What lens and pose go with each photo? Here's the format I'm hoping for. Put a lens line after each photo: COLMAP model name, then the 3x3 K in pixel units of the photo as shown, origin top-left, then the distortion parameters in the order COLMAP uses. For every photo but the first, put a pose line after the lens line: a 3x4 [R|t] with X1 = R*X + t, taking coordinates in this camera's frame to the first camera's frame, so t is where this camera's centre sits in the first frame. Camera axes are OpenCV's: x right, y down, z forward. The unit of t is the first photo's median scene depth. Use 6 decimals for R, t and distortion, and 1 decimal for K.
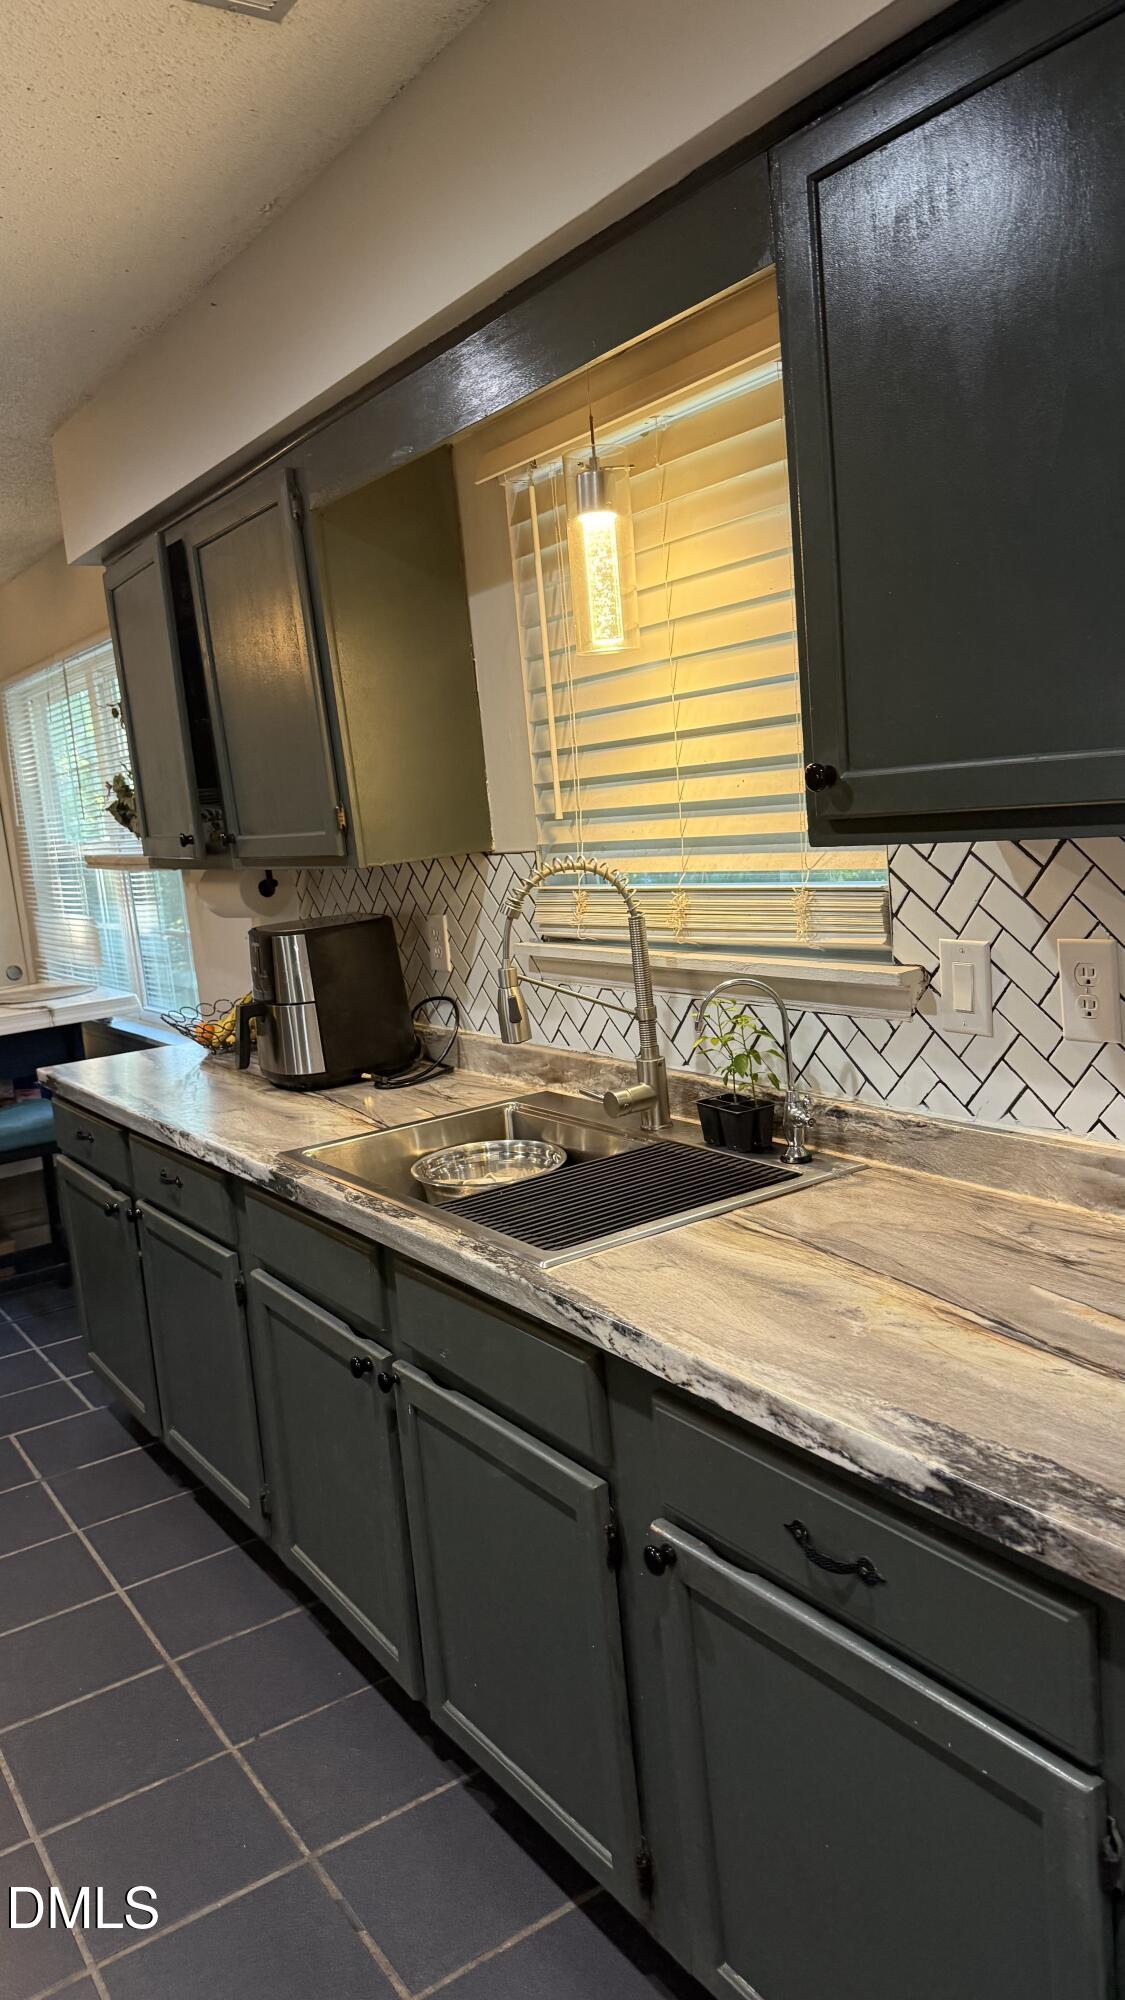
lens RADIAL K [[1434.9, 0, 562.5], [0, 1434.9, 1000.0], [0, 0, 1]] dist [0.088626, -0.152086]
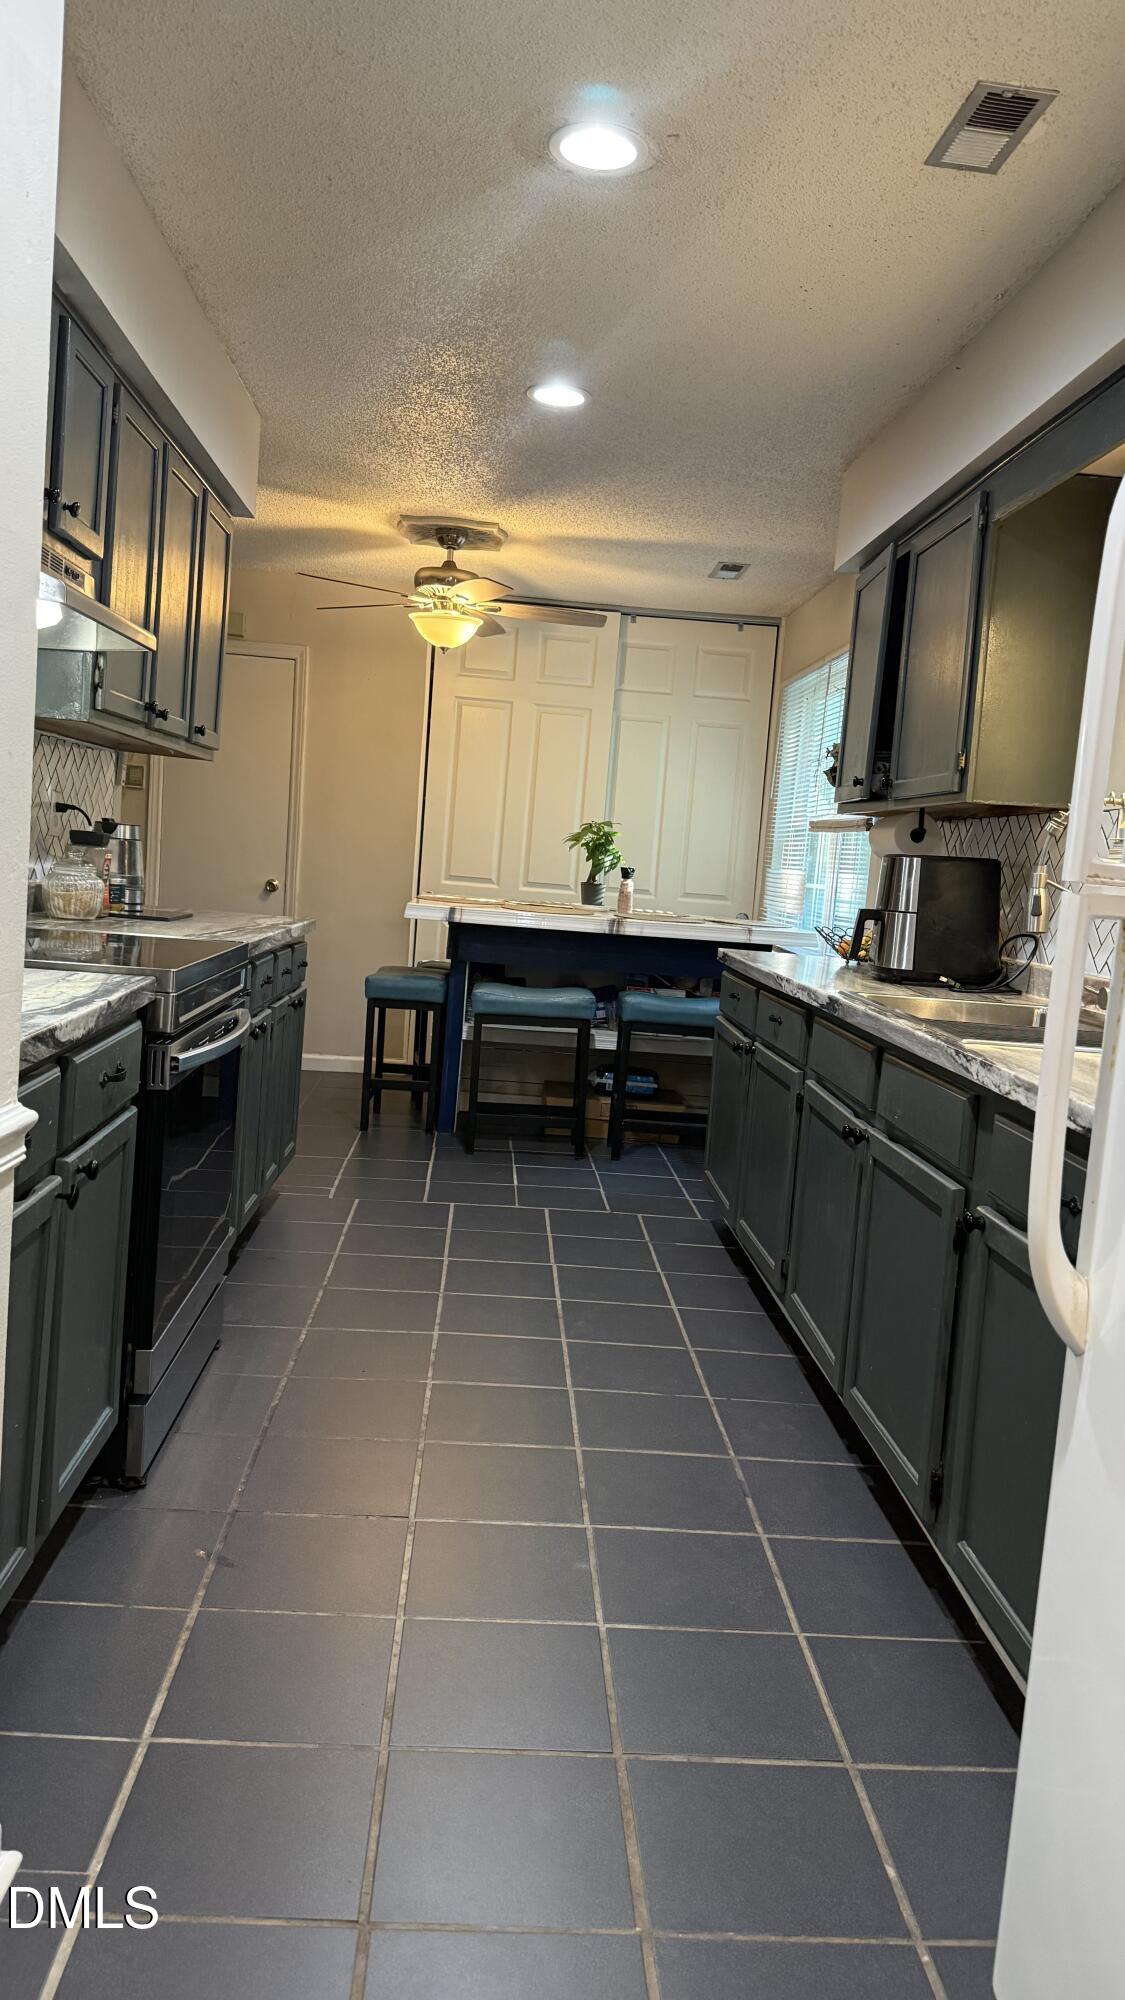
lens RADIAL K [[1434.9, 0, 562.5], [0, 1434.9, 1000.0], [0, 0, 1]] dist [0.088626, -0.152086]
pose [[0.848580, 0.204085, -0.488120, 0.191625], [-0.224543, 0.974316, 0.017006, 0.122044], [0.479054, 0.095173, 0.872611, -0.232082]]
